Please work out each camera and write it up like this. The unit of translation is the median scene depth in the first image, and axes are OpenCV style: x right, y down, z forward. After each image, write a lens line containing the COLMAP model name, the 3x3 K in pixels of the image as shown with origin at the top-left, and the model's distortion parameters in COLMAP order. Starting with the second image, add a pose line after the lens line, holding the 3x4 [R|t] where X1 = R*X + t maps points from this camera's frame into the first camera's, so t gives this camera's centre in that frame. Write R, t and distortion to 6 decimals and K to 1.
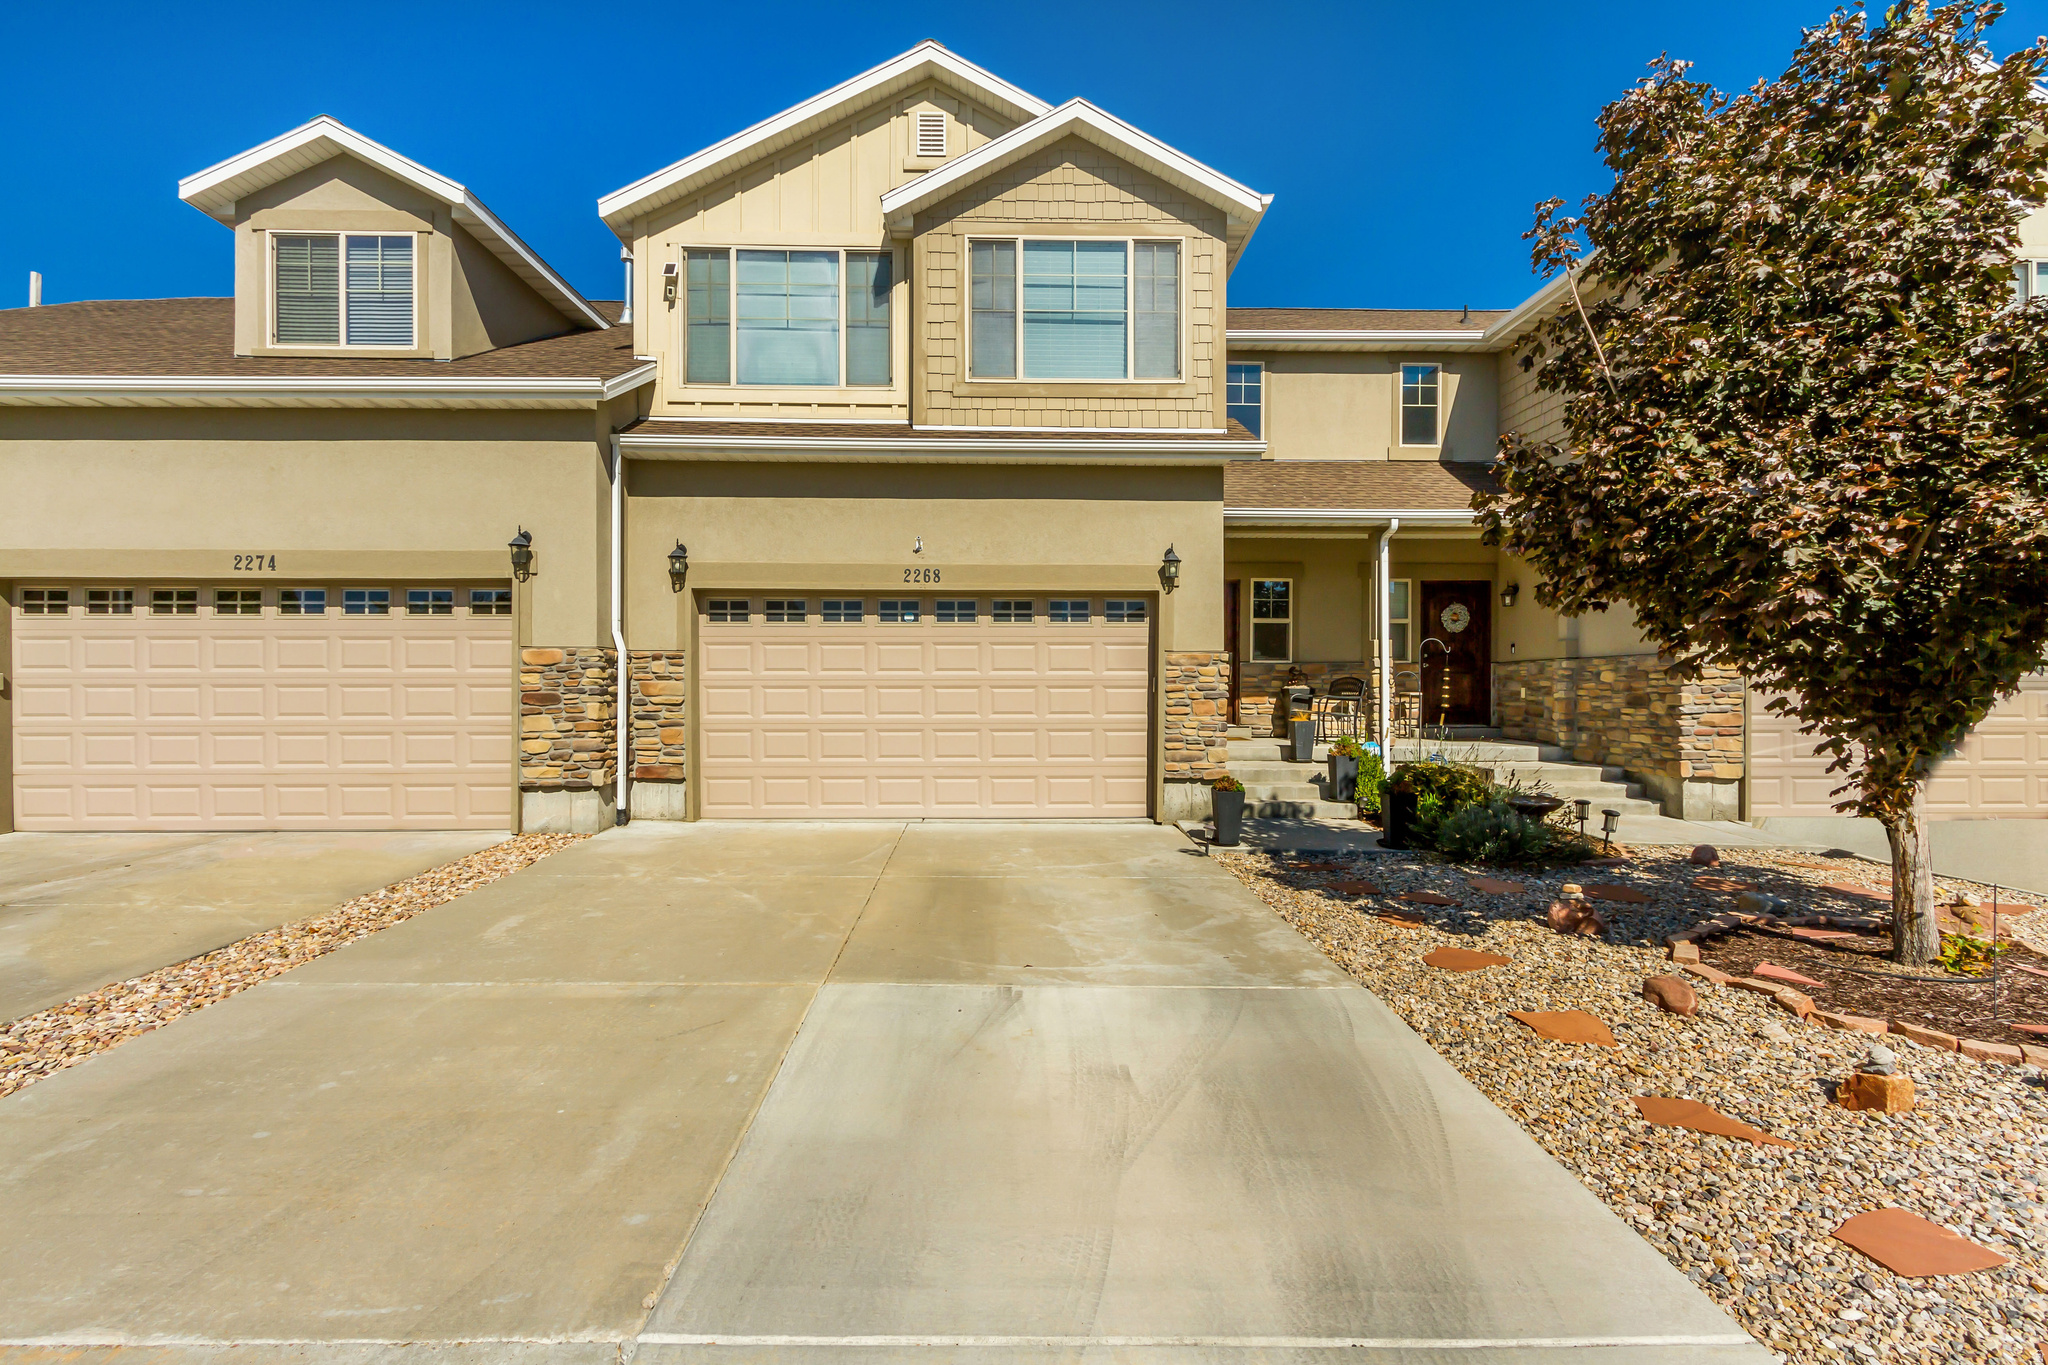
lens RADIAL K [[954.9, 0, 1009.7], [0, 954.9, 681.9], [0, 0, 1]] dist [0.007856, -0.002249]
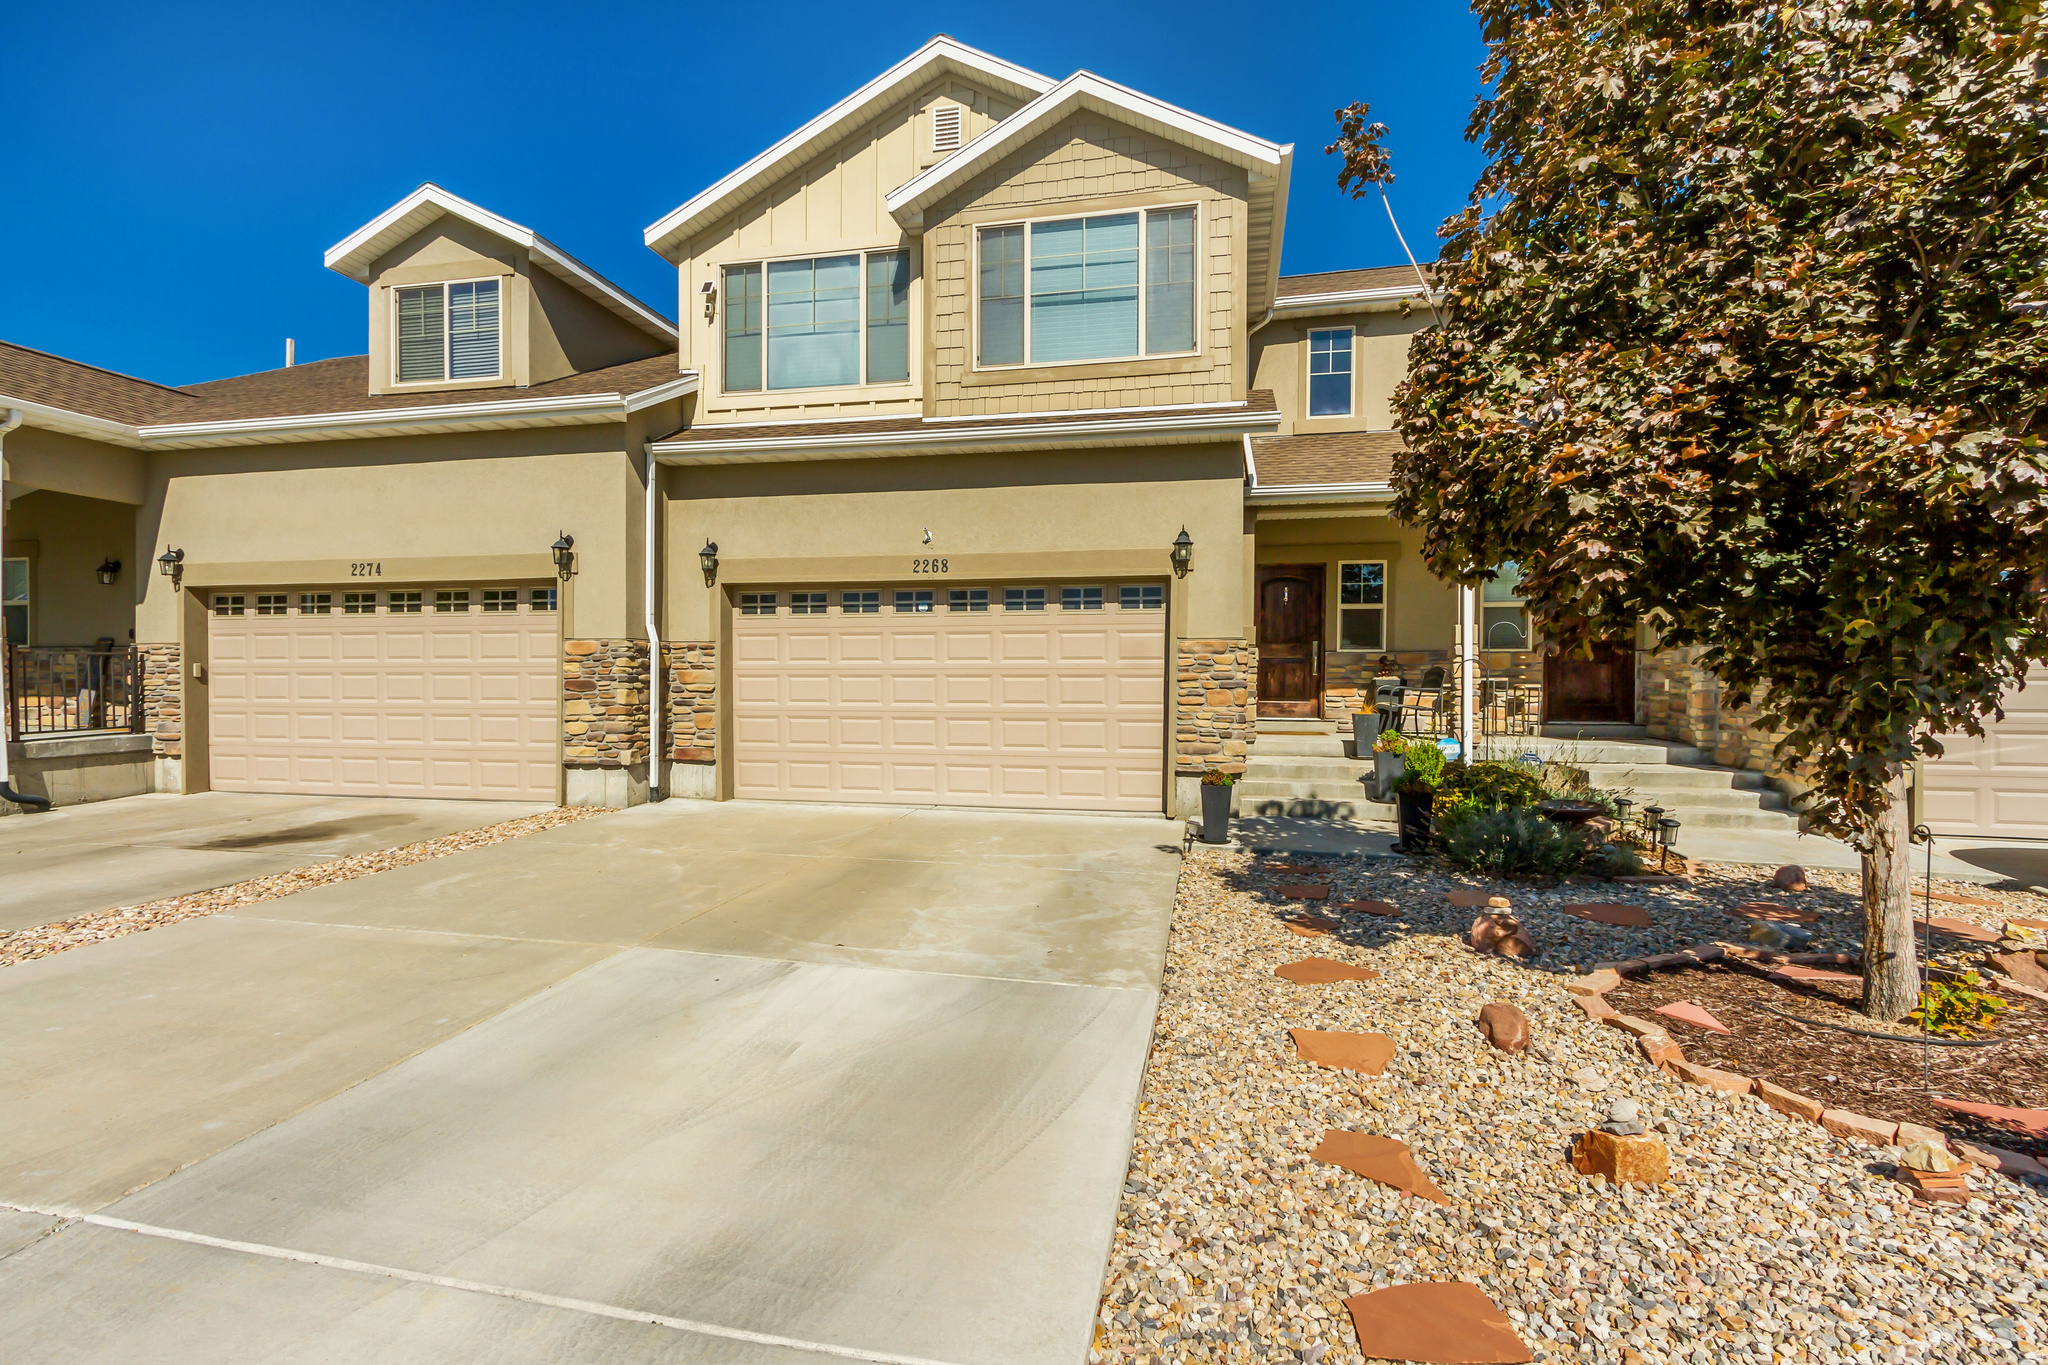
lens RADIAL K [[954.9, 0, 1014.6], [0, 954.9, 684.6], [0, 0, 1]] dist [0.007856, -0.002249]
pose [[0.971952, 0.002217, -0.235168, 0.249213], [-0.000823, 0.999982, 0.006026, 0.009158], [0.235177, -0.005664, 0.971936, 0.036661]]
